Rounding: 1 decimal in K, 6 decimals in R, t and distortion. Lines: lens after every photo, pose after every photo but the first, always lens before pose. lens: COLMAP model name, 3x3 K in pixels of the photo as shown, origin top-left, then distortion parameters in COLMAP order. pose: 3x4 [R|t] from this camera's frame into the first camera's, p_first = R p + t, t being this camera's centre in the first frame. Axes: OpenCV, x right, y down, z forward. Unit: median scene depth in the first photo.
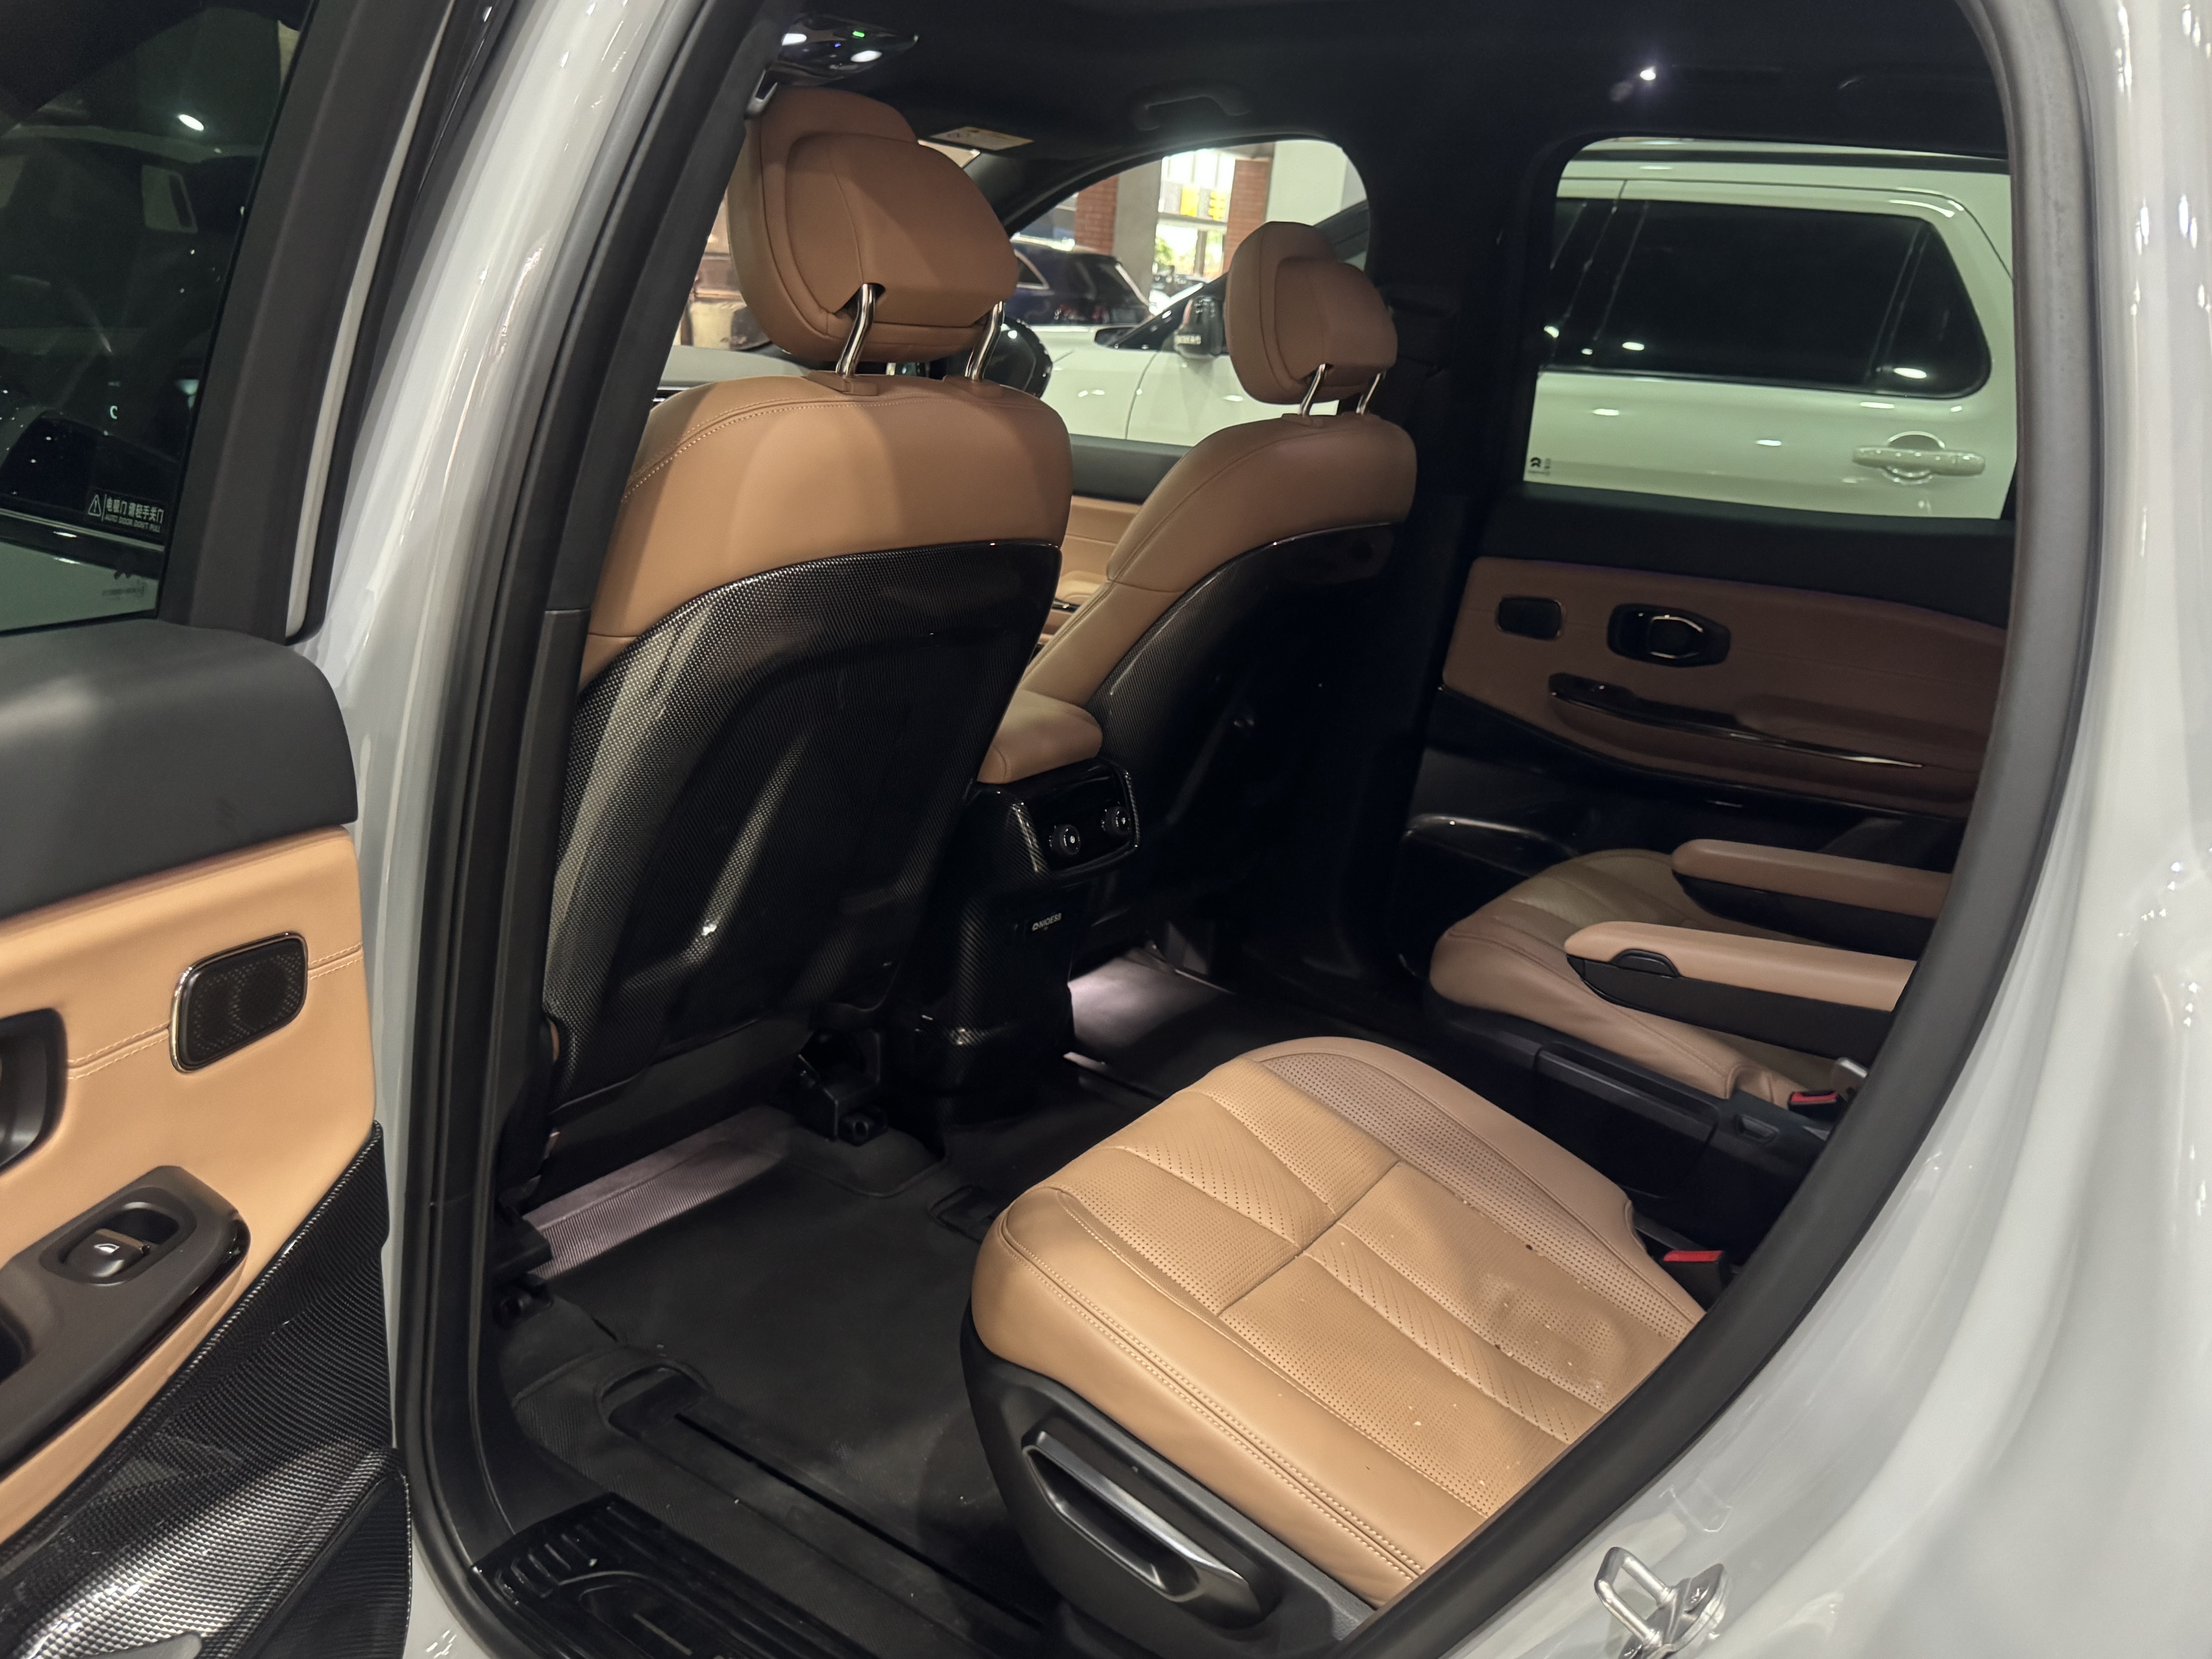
lens RADIAL K [[1704.5, 0, 1106.0], [0, 1704.5, 829.5], [0, 0, 1]] dist [0.126525, -0.269420]
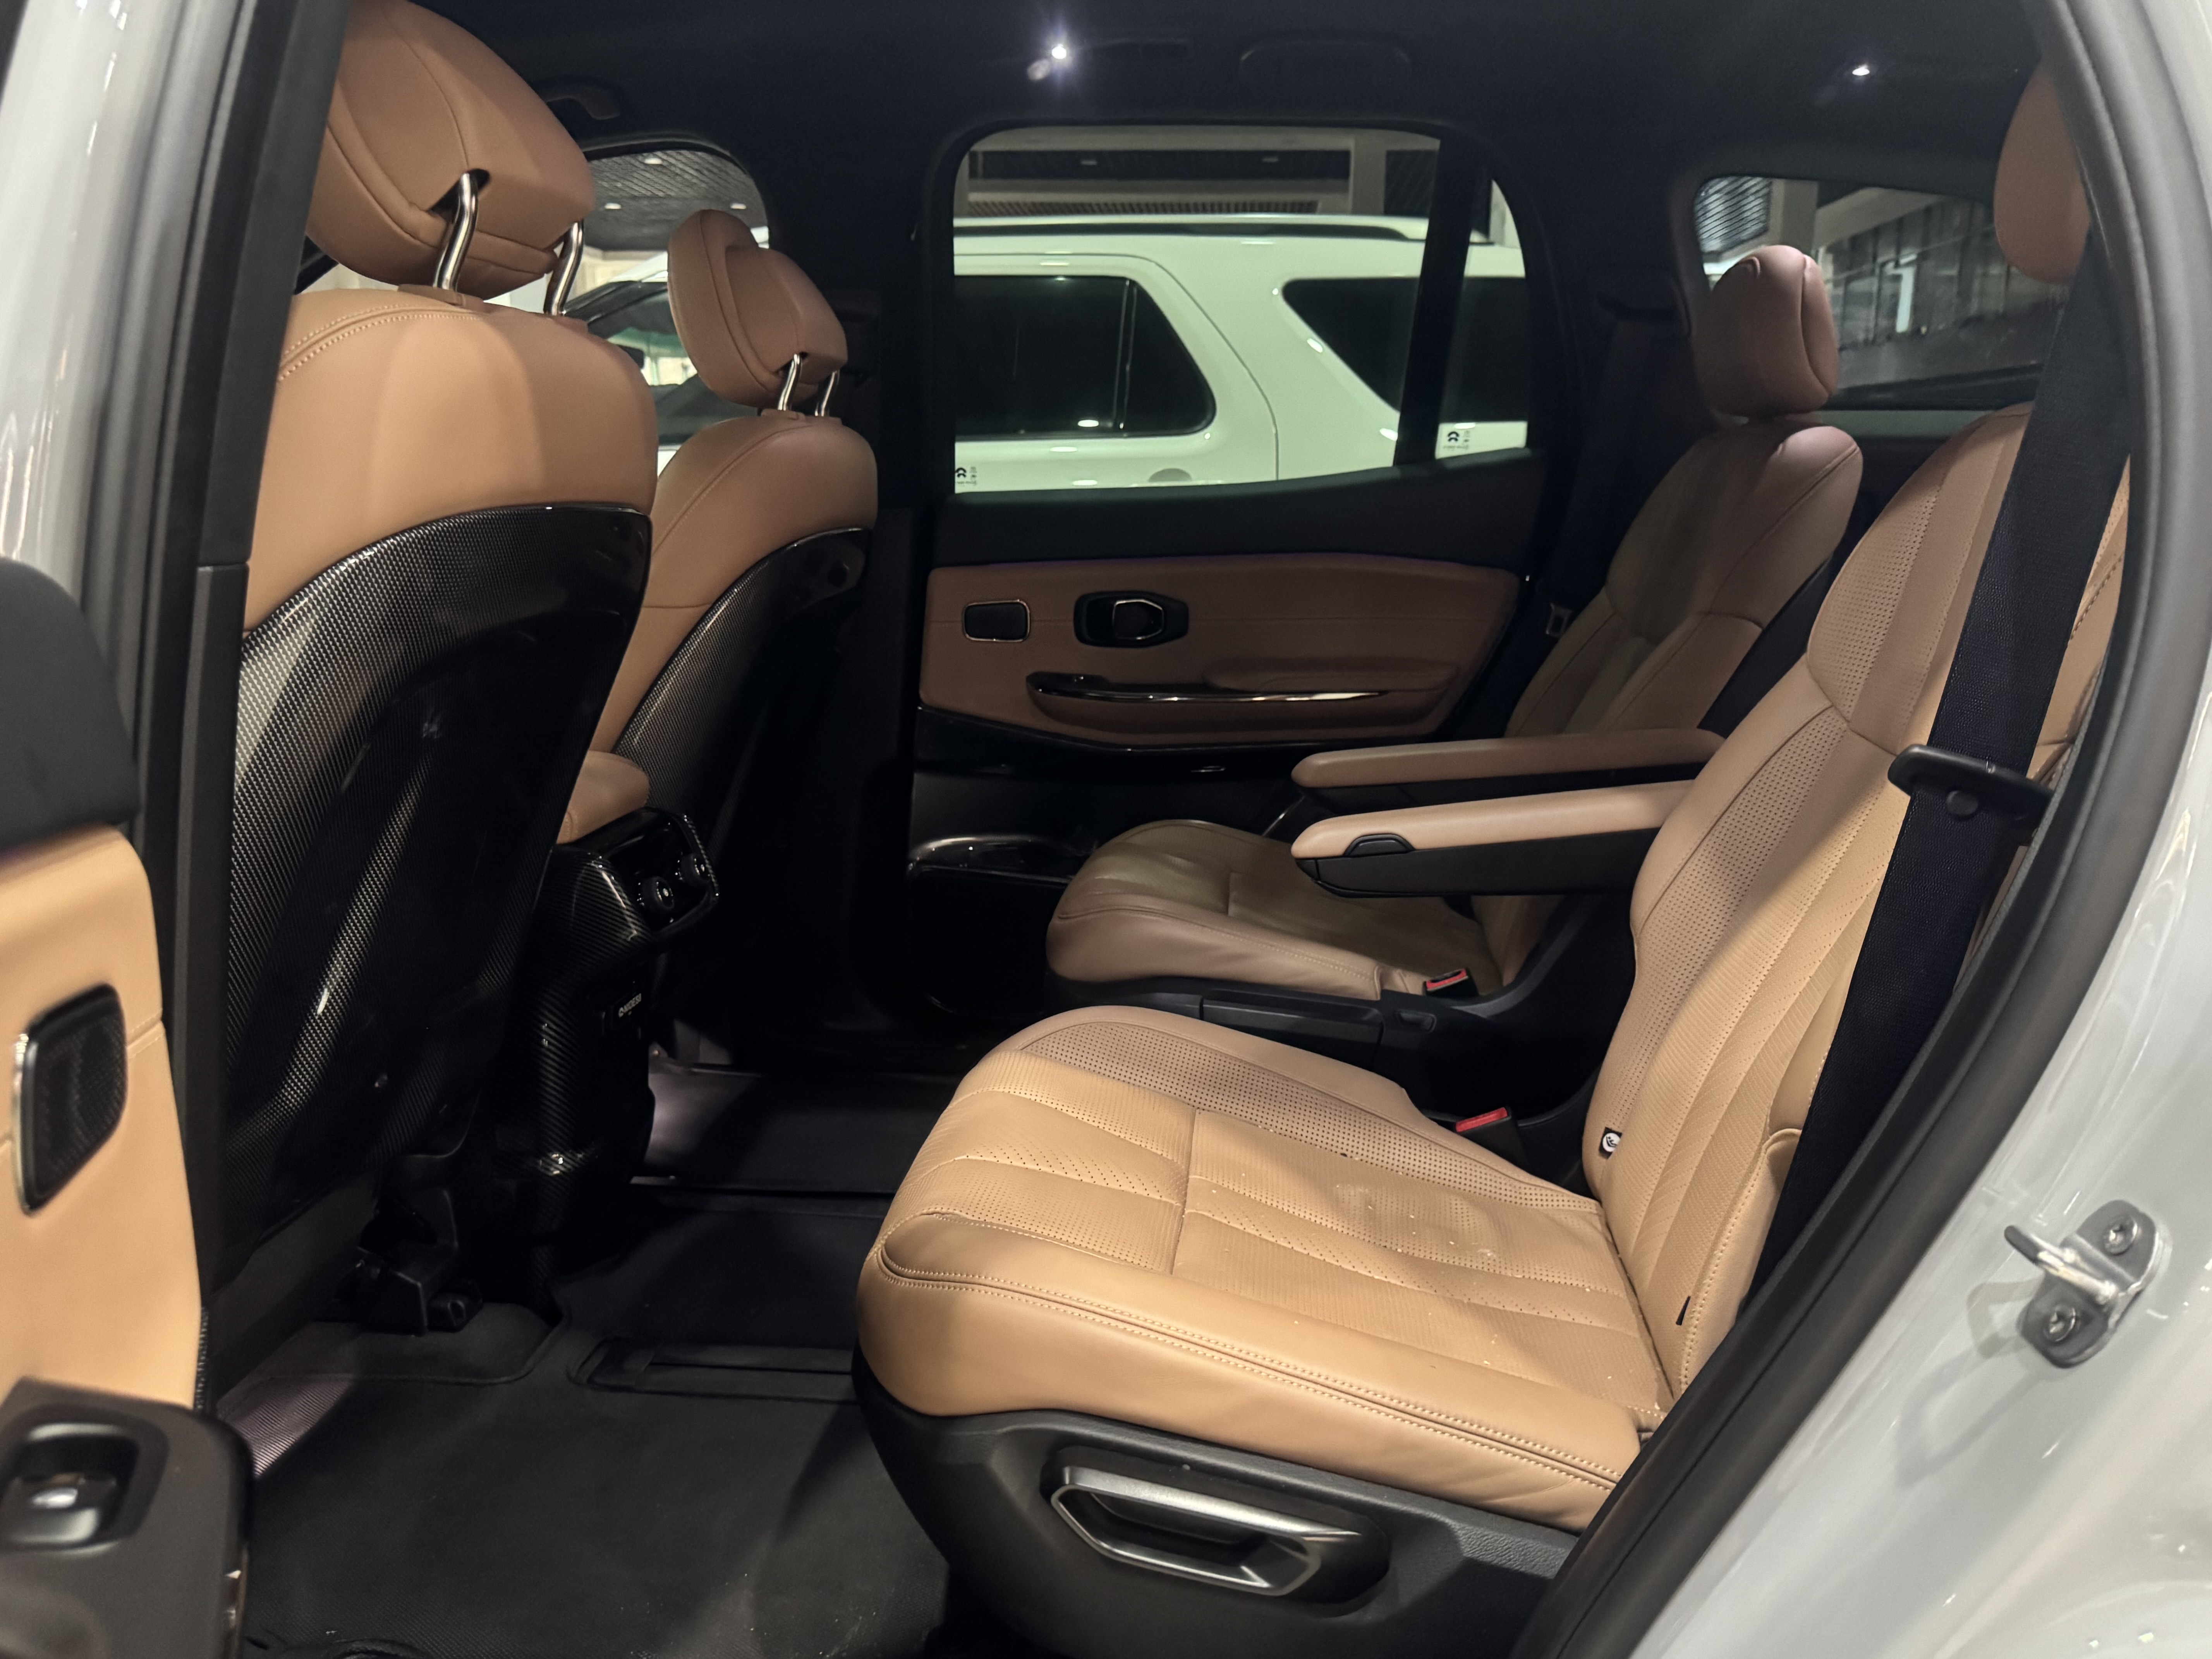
lens RADIAL K [[1704.5, 0, 1106.0], [0, 1704.5, 829.5], [0, 0, 1]] dist [0.126525, -0.269420]
pose [[0.873718, -0.176839, 0.453150, -0.204300], [0.214901, 0.976063, -0.033449, 0.049657], [-0.436388, 0.126607, 0.890807, 0.131514]]
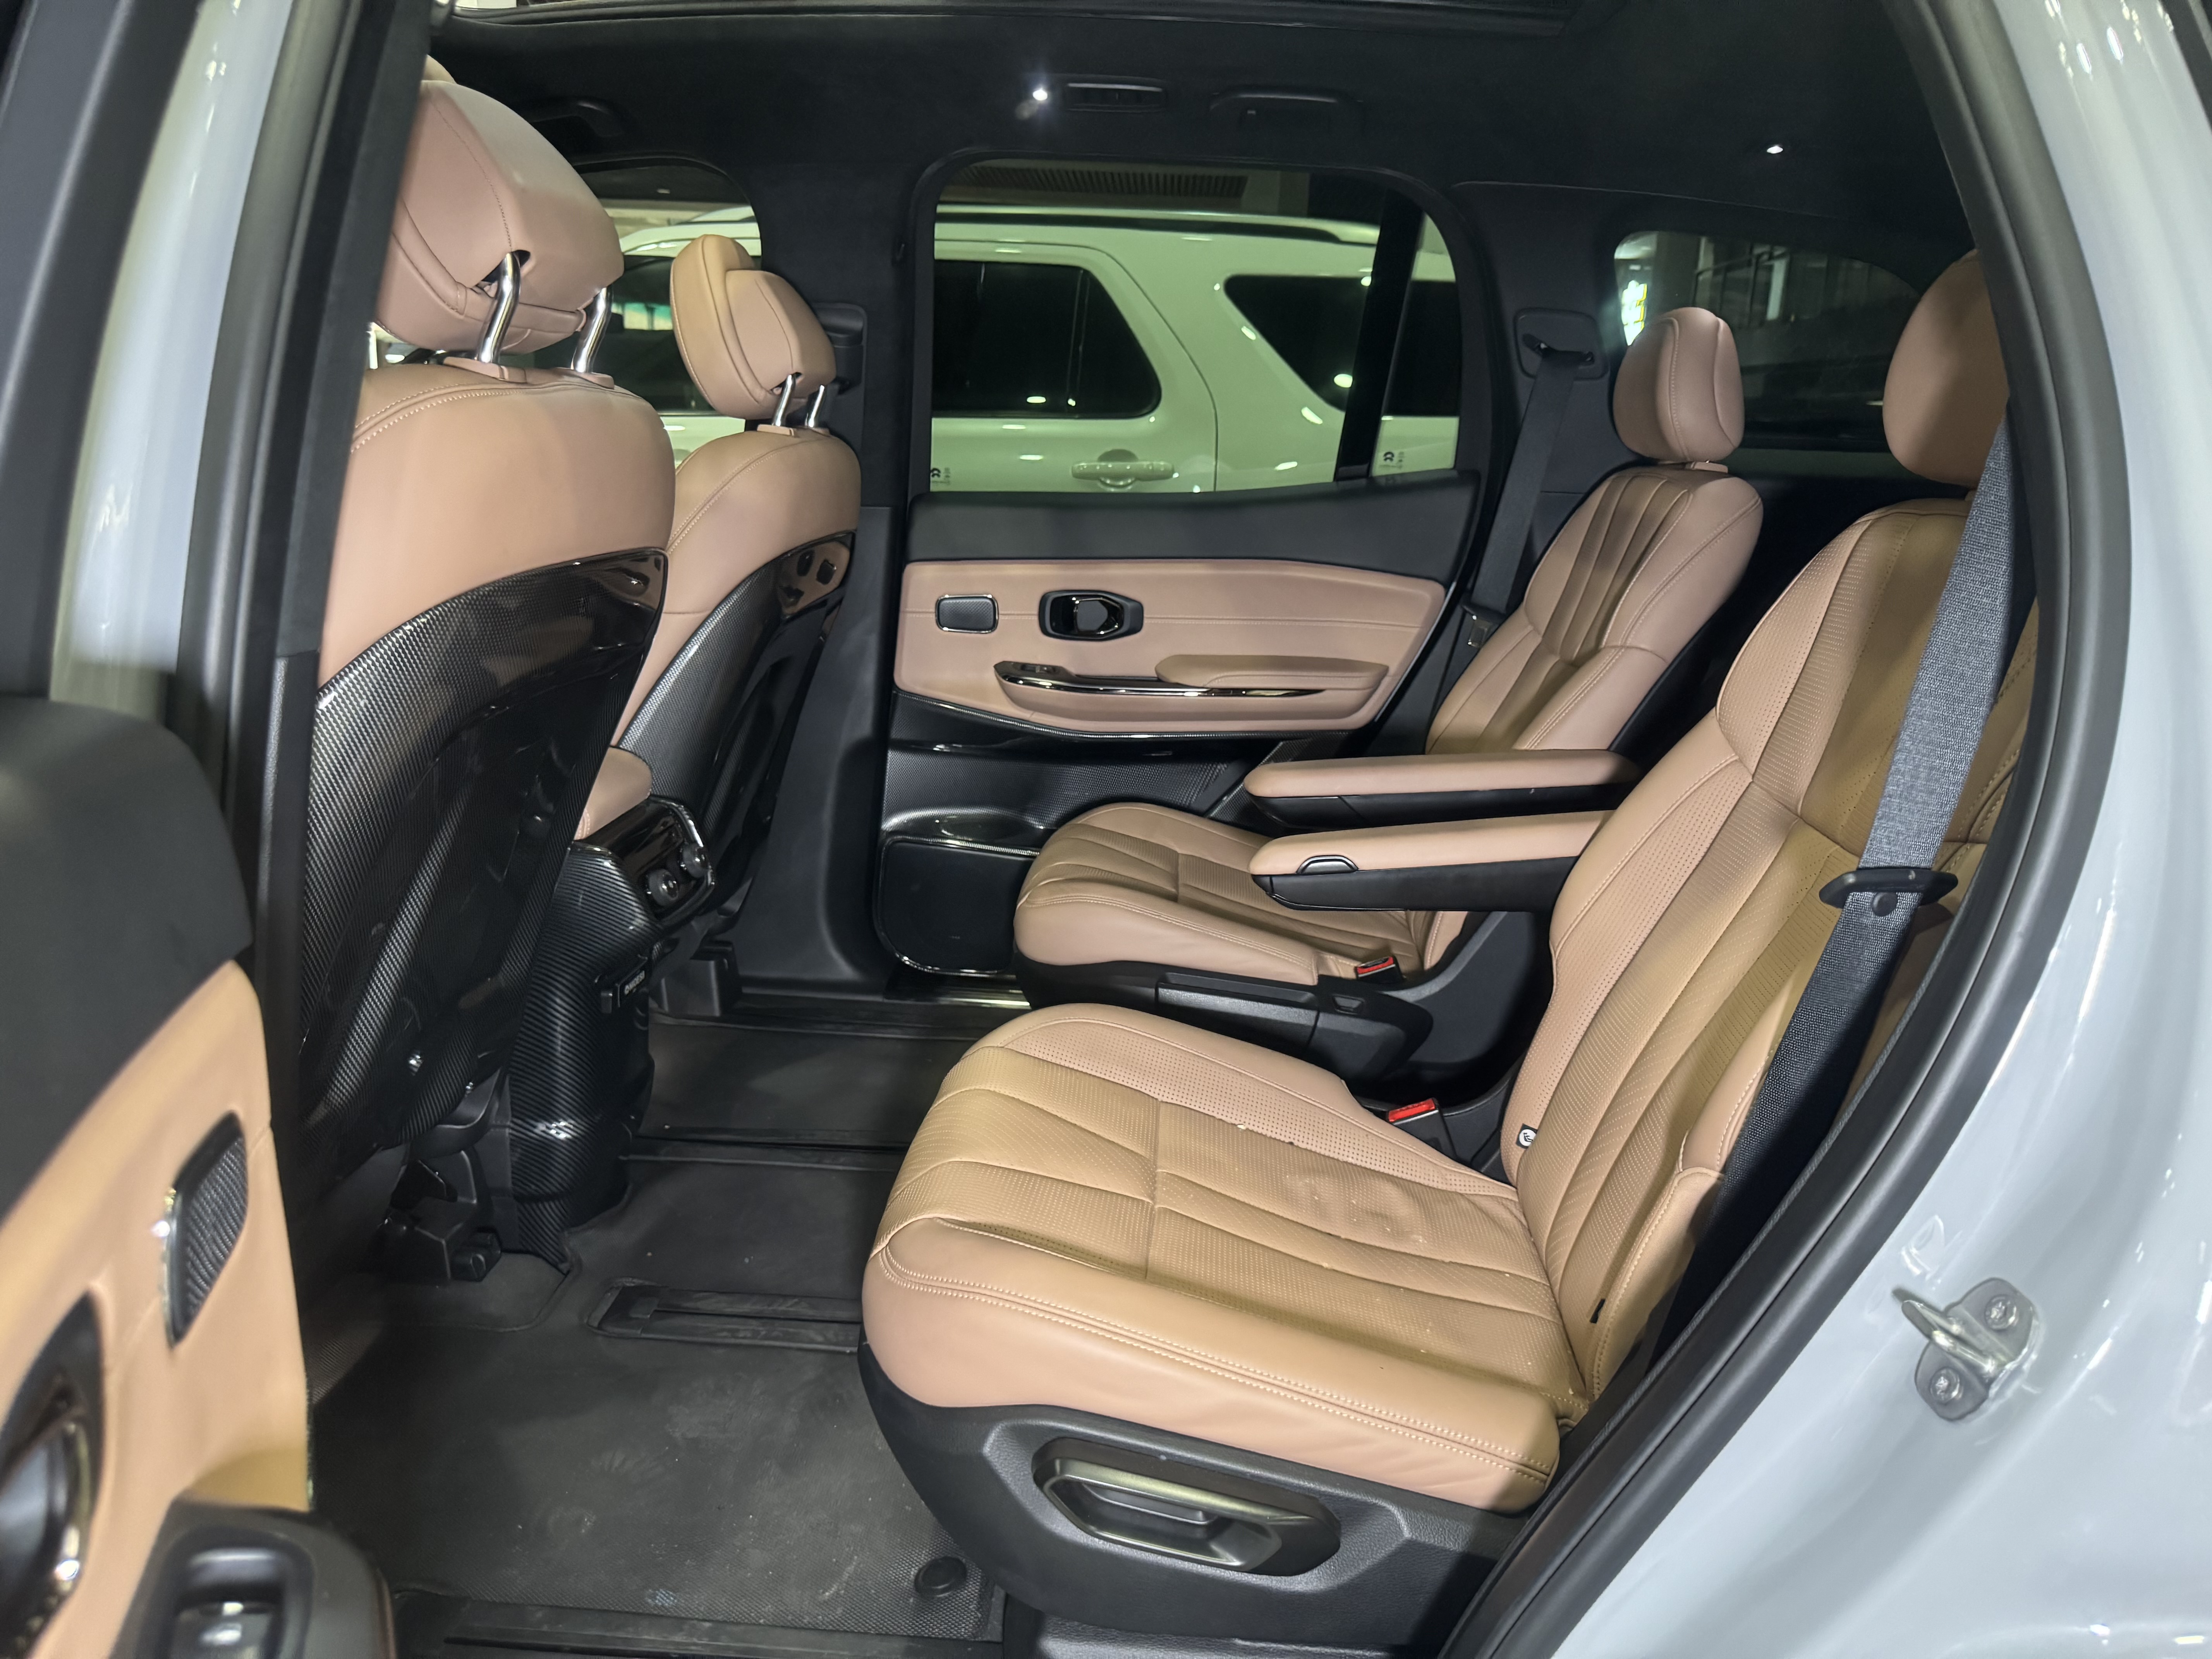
lens RADIAL K [[1558.4, 0, 1106.0], [0, 1558.4, 829.5], [0, 0, 1]] dist [0.124043, -0.258783]
pose [[0.855970, -0.182880, 0.483601, -0.218000], [0.194341, 0.980567, 0.026832, -0.000220], [-0.479111, 0.071016, 0.874877, 0.133563]]
